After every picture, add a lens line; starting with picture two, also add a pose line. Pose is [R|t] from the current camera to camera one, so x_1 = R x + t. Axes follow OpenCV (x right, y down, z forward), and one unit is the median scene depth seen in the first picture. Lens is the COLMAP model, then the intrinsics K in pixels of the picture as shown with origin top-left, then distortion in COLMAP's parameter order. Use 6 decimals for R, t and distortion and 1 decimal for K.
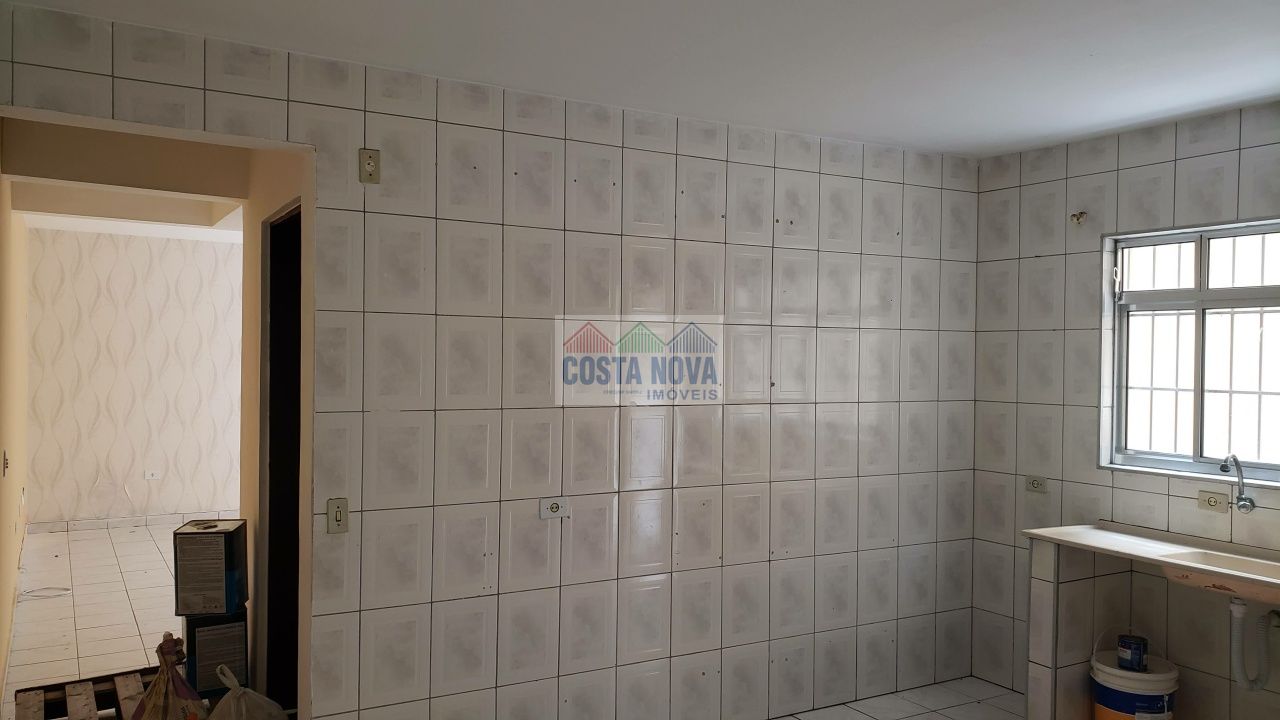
lens RADIAL K [[1005.3, 0, 663.2], [0, 1005.3, 364.5], [0, 0, 1]] dist [0.047180, -0.034575]
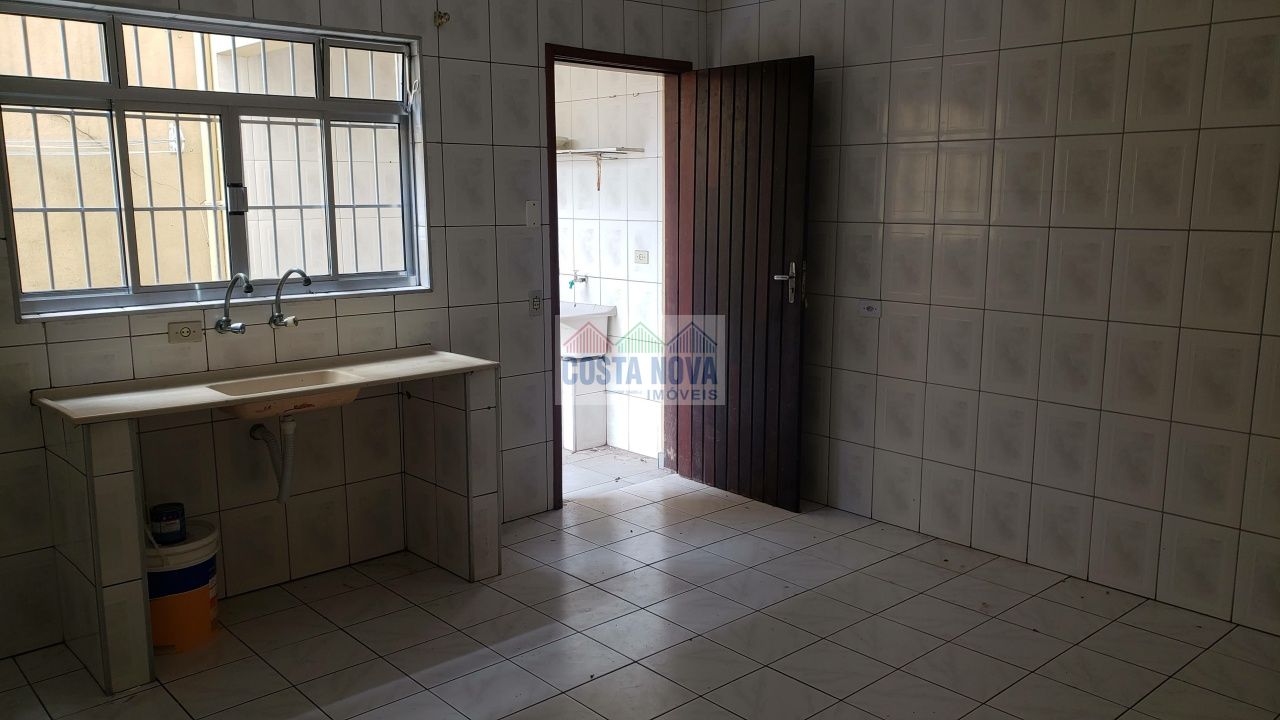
lens RADIAL K [[1005.3, 0, 628.5], [0, 1005.3, 361.9], [0, 0, 1]] dist [0.047180, -0.034575]
pose [[-0.195476, -0.179664, 0.964111, -0.449238], [0.004921, 0.982884, 0.184160, -0.004352], [-0.980696, 0.040744, -0.191246, 0.849666]]
